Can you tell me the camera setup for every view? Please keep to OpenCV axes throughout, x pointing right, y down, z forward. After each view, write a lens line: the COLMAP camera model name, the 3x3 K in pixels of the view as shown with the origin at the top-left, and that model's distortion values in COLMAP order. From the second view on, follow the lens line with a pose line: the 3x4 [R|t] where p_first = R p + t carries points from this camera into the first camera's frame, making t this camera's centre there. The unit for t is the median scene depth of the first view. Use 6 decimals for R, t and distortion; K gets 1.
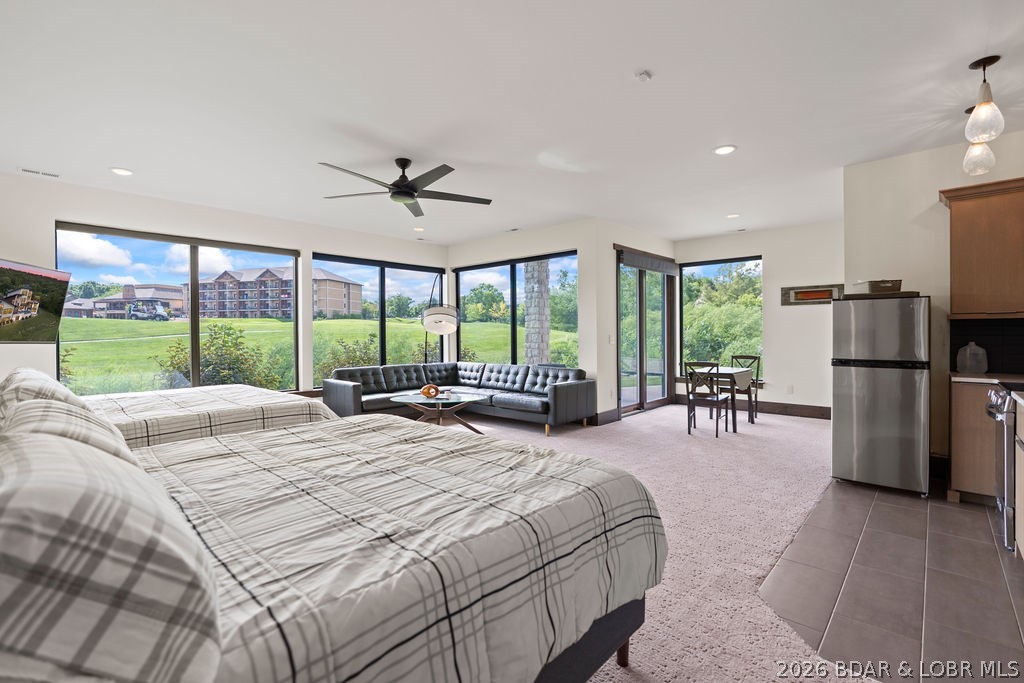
lens RADIAL K [[464.2, 0, 511.7], [0, 464.2, 339.6], [0, 0, 1]] dist [0.001574, 0.000585]
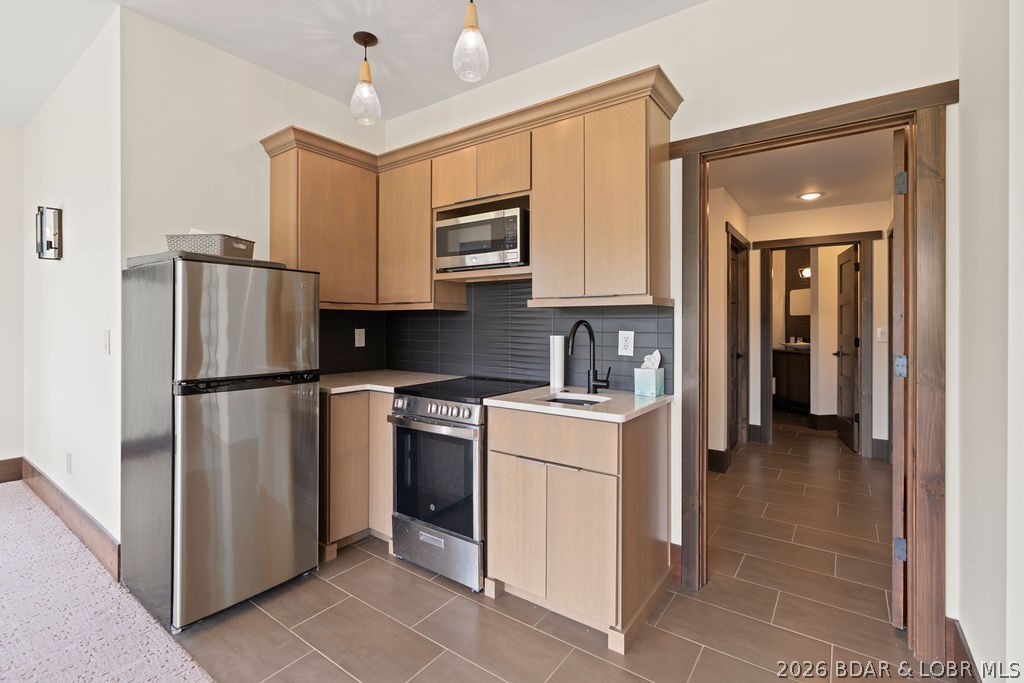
lens RADIAL K [[464.2, 0, 513.7], [0, 464.2, 333.0], [0, 0, 1]] dist [0.001574, 0.000585]
pose [[-0.166585, -0.004828, 0.986015, 0.179707], [0.005088, 0.999970, 0.005756, -0.009311], [-0.986014, 0.005976, -0.166556, 0.814137]]
